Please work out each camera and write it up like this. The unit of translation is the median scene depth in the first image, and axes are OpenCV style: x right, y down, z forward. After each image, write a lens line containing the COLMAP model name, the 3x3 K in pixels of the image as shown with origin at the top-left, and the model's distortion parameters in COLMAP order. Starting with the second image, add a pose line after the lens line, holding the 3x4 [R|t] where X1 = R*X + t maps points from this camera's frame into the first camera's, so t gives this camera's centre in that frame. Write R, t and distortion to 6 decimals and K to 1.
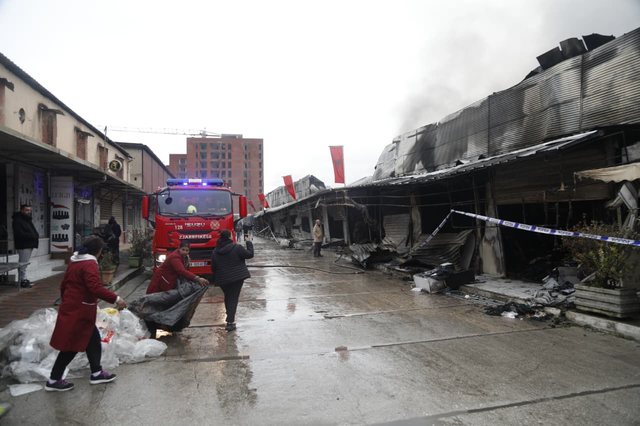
lens RADIAL K [[432.7, 0, 320.0], [0, 432.7, 213.0], [0, 0, 1]] dist [-0.118150, 0.066141]
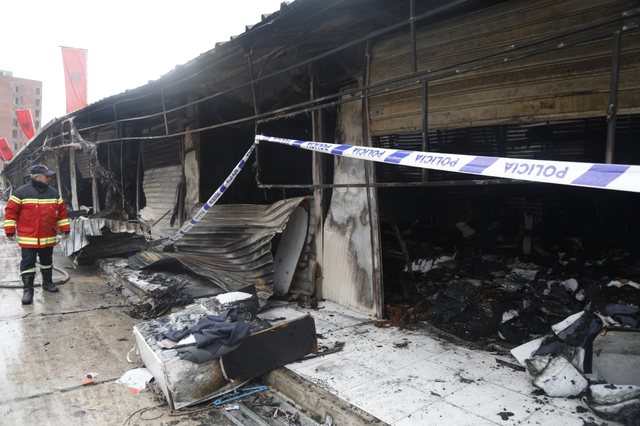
lens RADIAL K [[432.7, 0, 320.0], [0, 432.7, 213.0], [0, 0, 1]] dist [-0.118150, 0.066141]
pose [[0.902919, 0.033994, 0.428463, 0.143333], [-0.062091, 0.996727, 0.051767, 0.023512], [-0.425301, -0.073345, 0.902075, 0.458522]]
